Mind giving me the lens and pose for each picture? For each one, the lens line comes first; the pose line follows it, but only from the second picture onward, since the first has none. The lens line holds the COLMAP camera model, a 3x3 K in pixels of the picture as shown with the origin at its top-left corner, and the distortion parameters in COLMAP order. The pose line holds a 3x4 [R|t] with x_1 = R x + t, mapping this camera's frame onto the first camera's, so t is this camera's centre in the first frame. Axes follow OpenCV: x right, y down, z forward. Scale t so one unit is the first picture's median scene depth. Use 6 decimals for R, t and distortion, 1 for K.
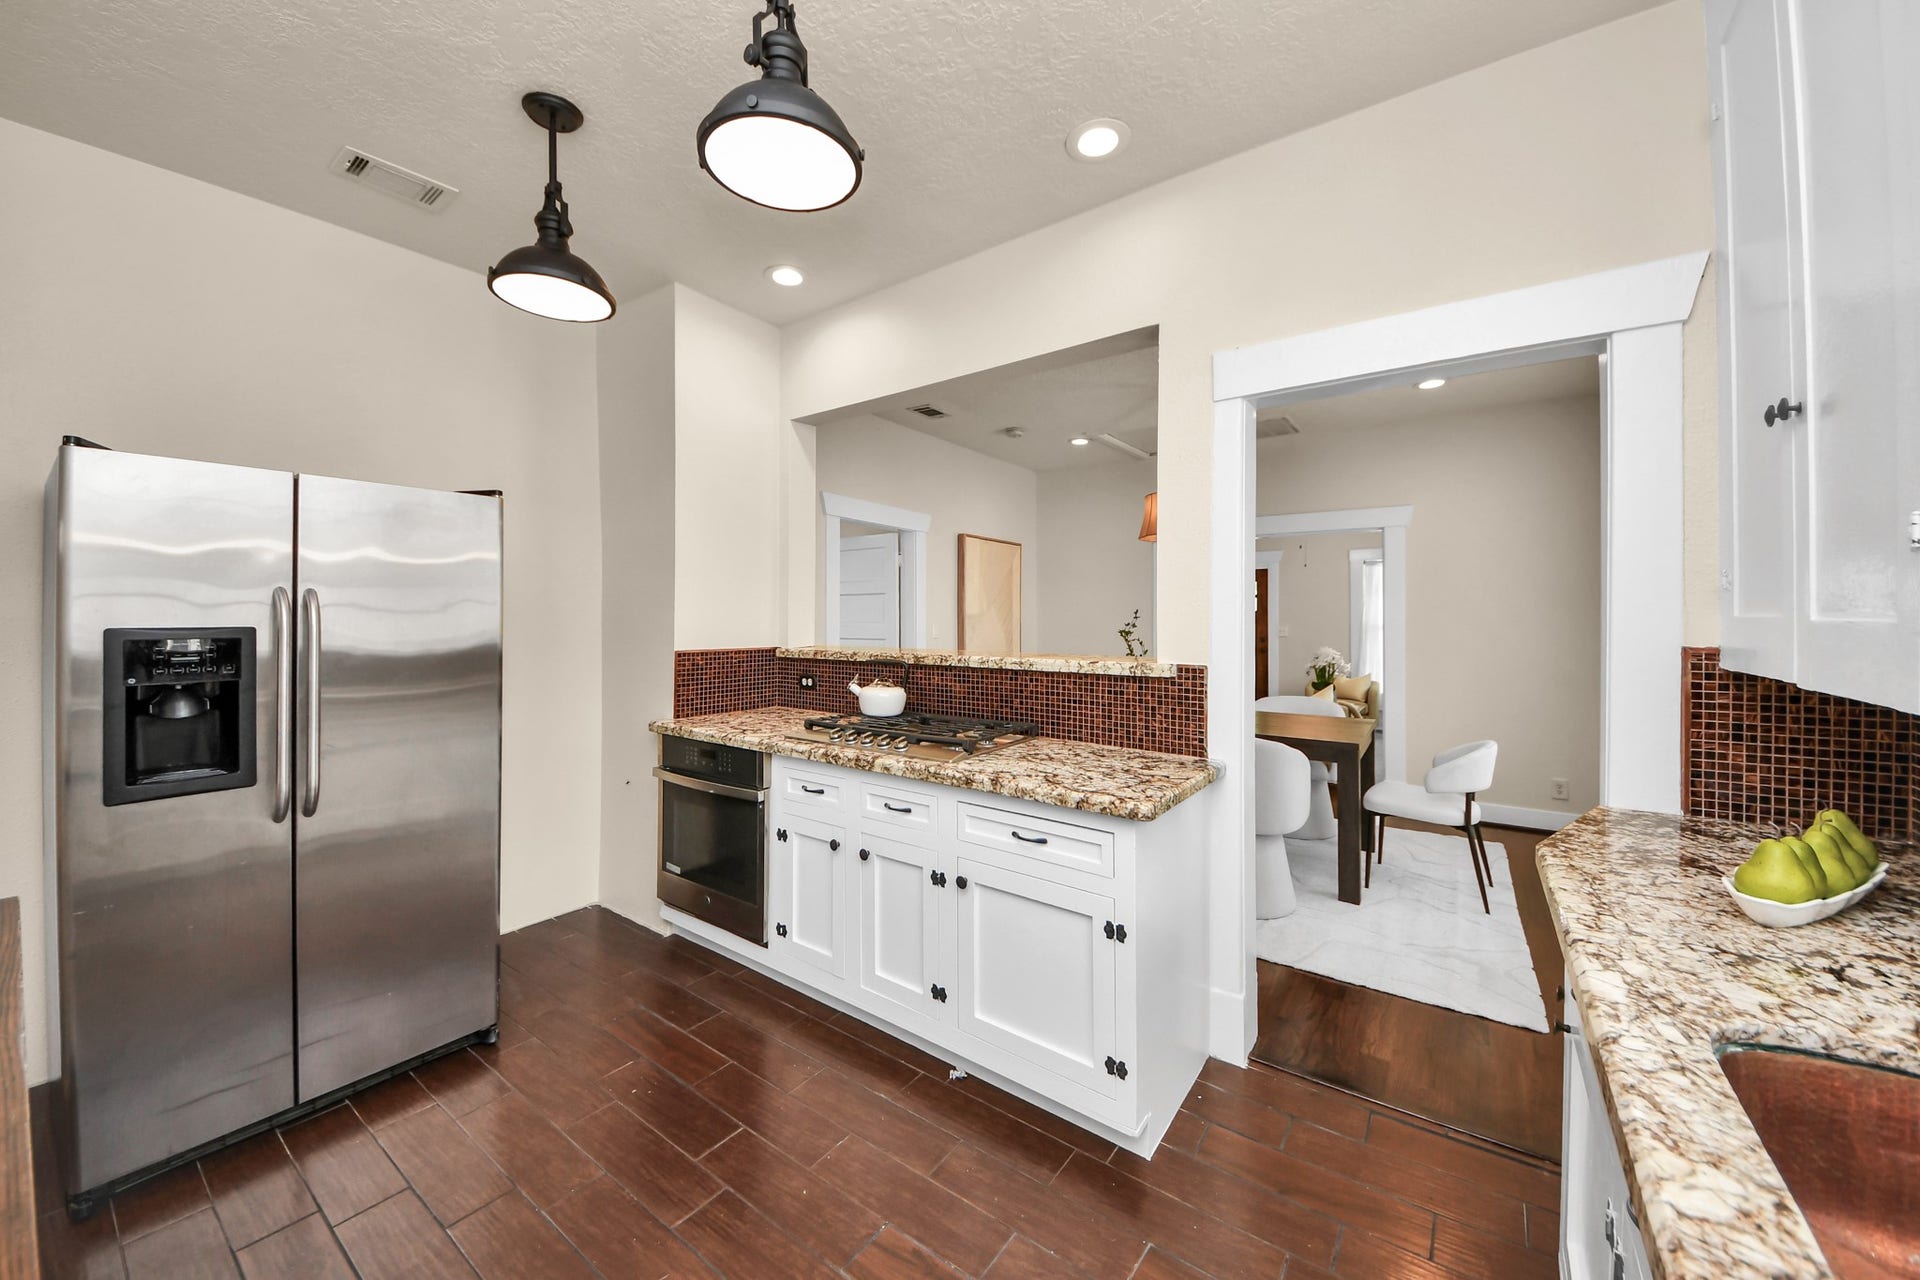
lens RADIAL K [[696.0, 0, 928.8], [0, 696.0, 610.4], [0, 0, 1]] dist [0.001053, -0.000498]
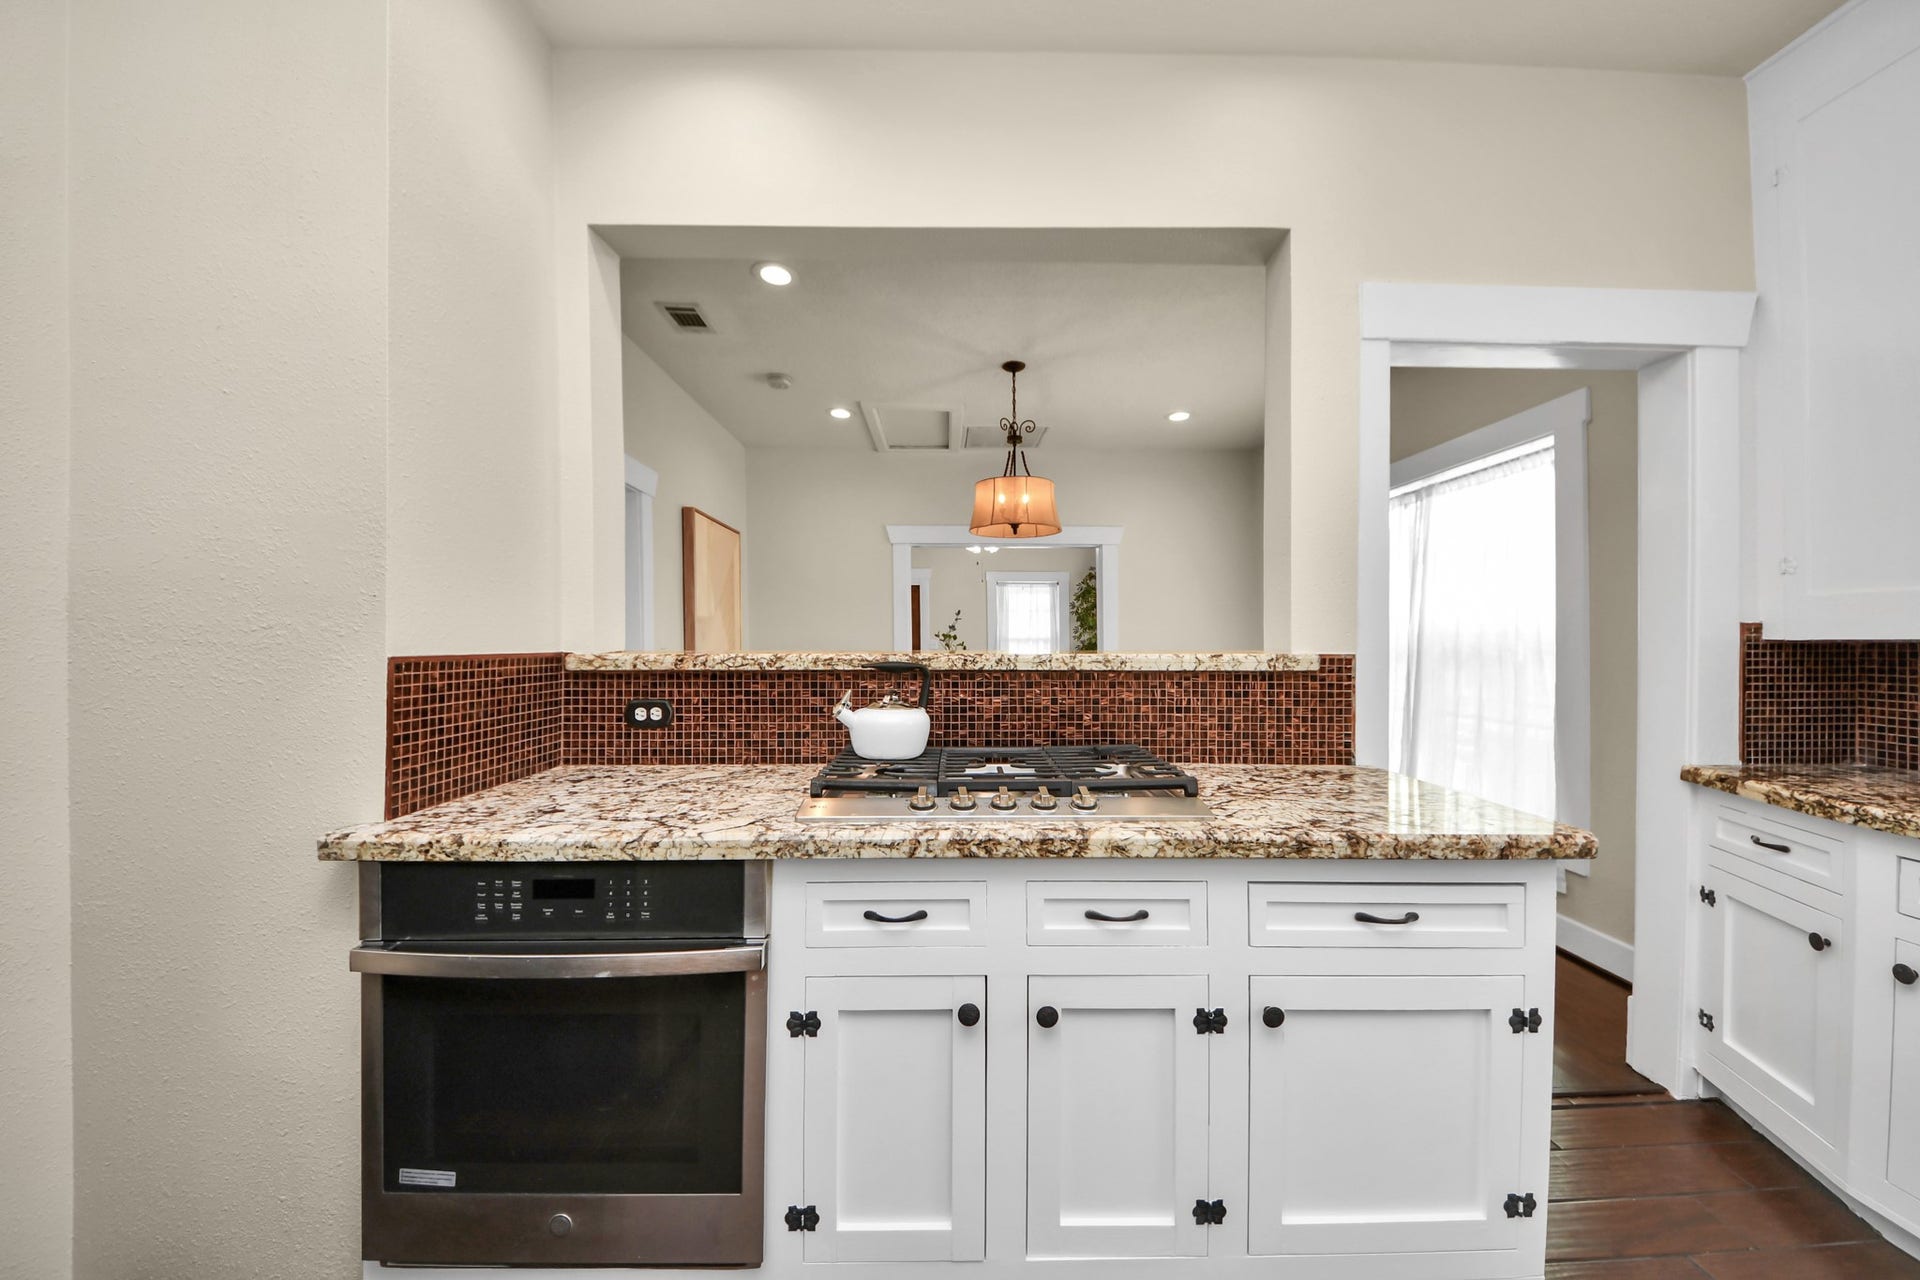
lens RADIAL K [[696.0, 0, 967.2], [0, 696.0, 639.3], [0, 0, 1]] dist [0.001053, -0.000498]
pose [[0.785879, 0.000059, 0.618380, -0.457145], [-0.007162, 0.999934, 0.009007, 0.053928], [-0.618339, -0.011508, 0.785827, 0.597521]]
